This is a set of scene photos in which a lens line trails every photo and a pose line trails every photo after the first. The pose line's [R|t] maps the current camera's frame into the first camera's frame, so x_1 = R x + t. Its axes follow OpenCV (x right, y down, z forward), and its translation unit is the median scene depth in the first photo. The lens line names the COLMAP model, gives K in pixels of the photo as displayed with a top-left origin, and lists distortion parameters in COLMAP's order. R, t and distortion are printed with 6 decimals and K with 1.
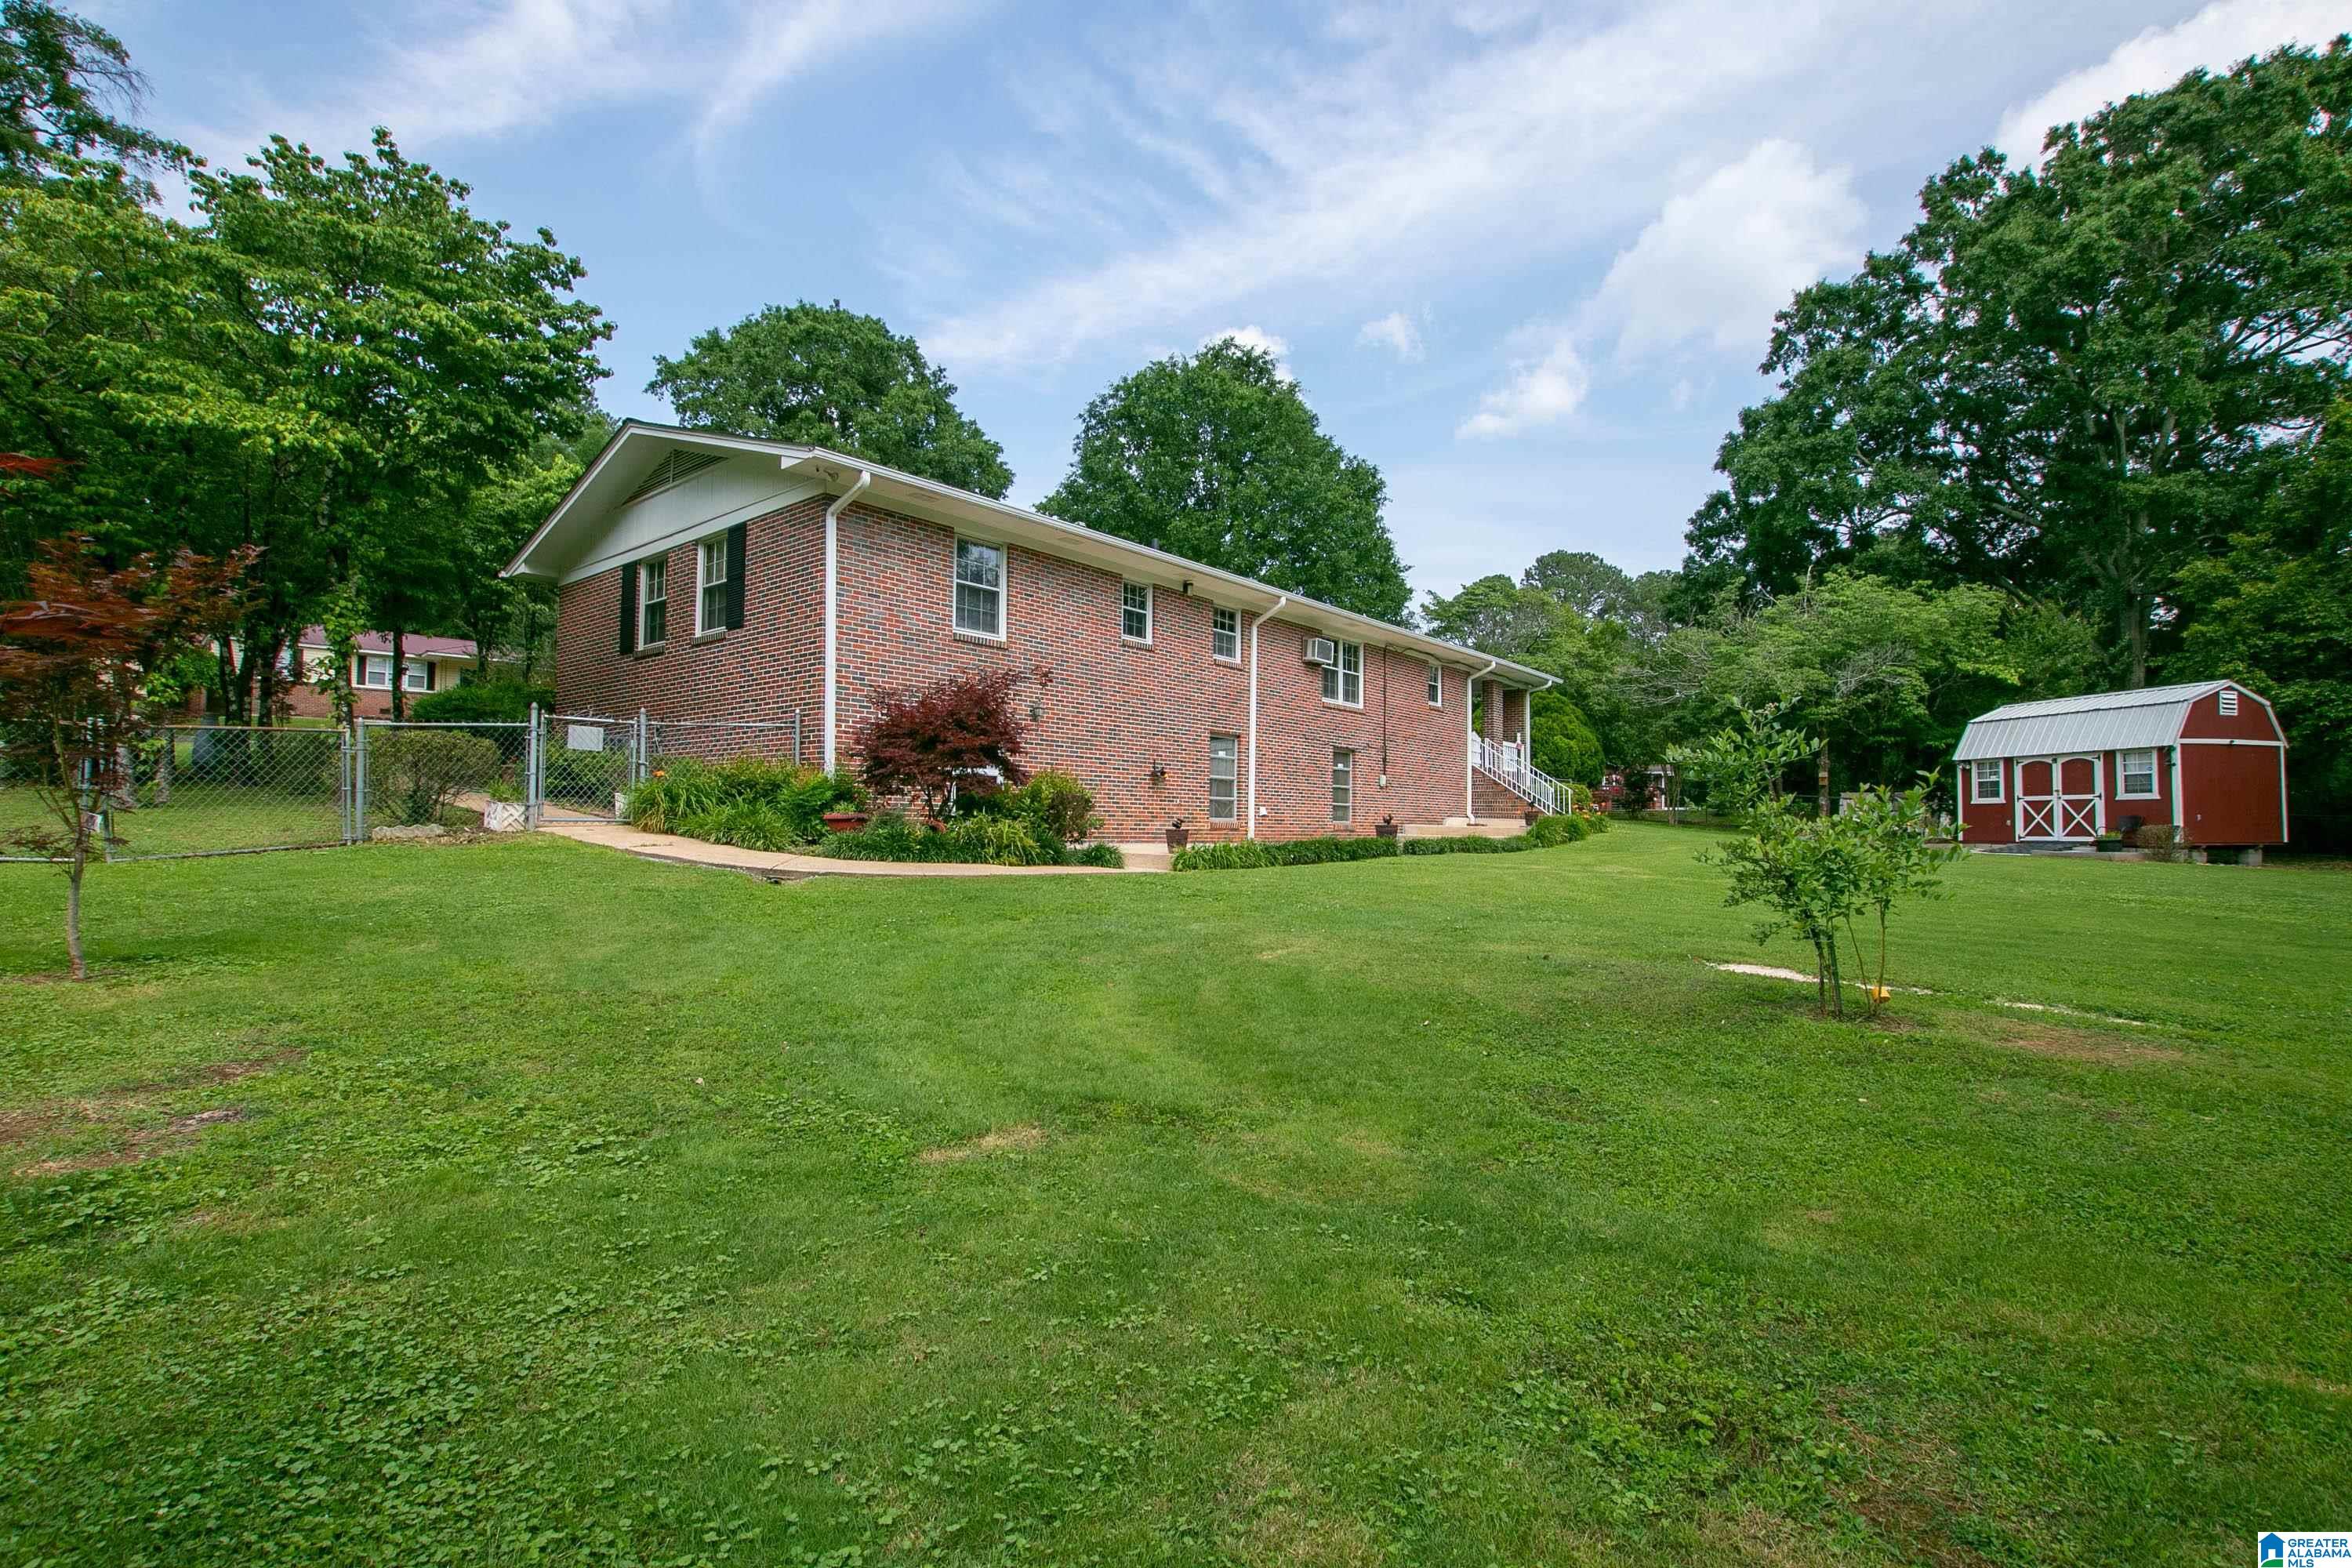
lens RADIAL K [[1092.7, 0, 1164.5], [0, 1092.7, 791.5], [0, 0, 1]] dist [-0.033619, 0.004910]
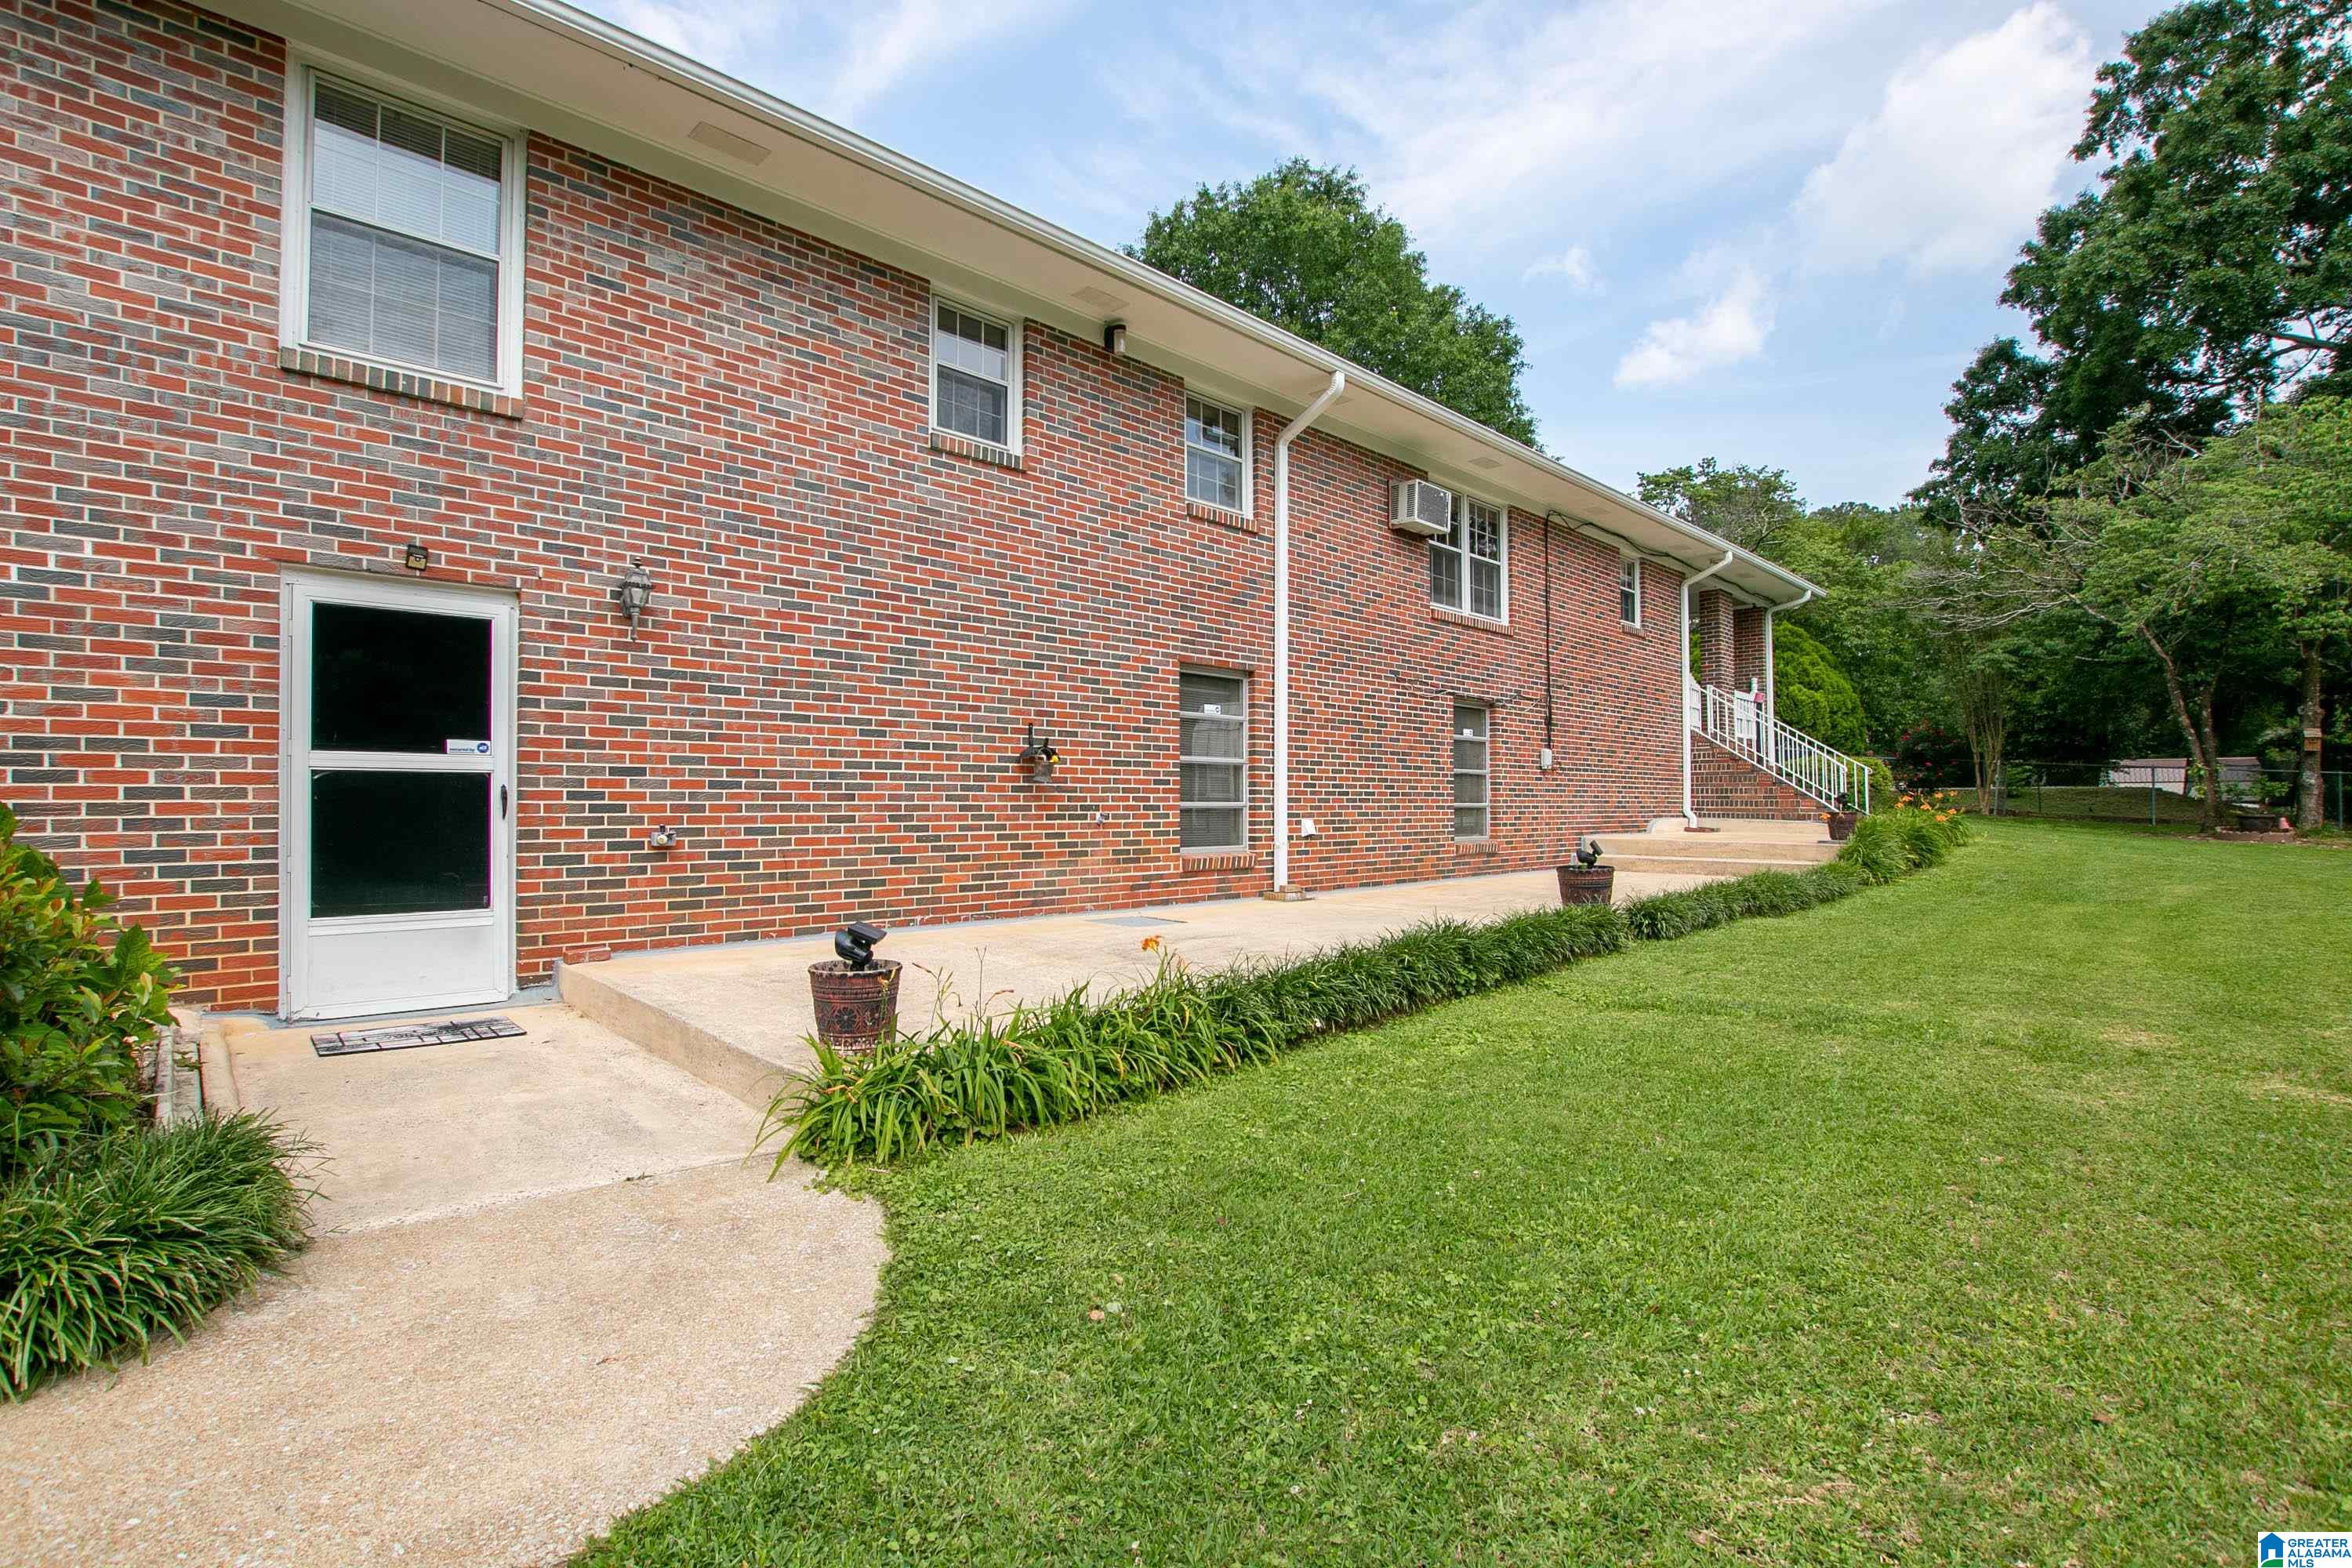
lens RADIAL K [[1086.6, 0, 1163.4], [0, 1086.6, 790.3], [0, 0, 1]] dist [-0.019845, 0.000657]
pose [[0.993994, -0.016026, -0.108255, 0.071138], [0.017951, 0.999697, 0.016825, -0.007117], [0.107952, -0.018667, 0.993981, 0.461686]]
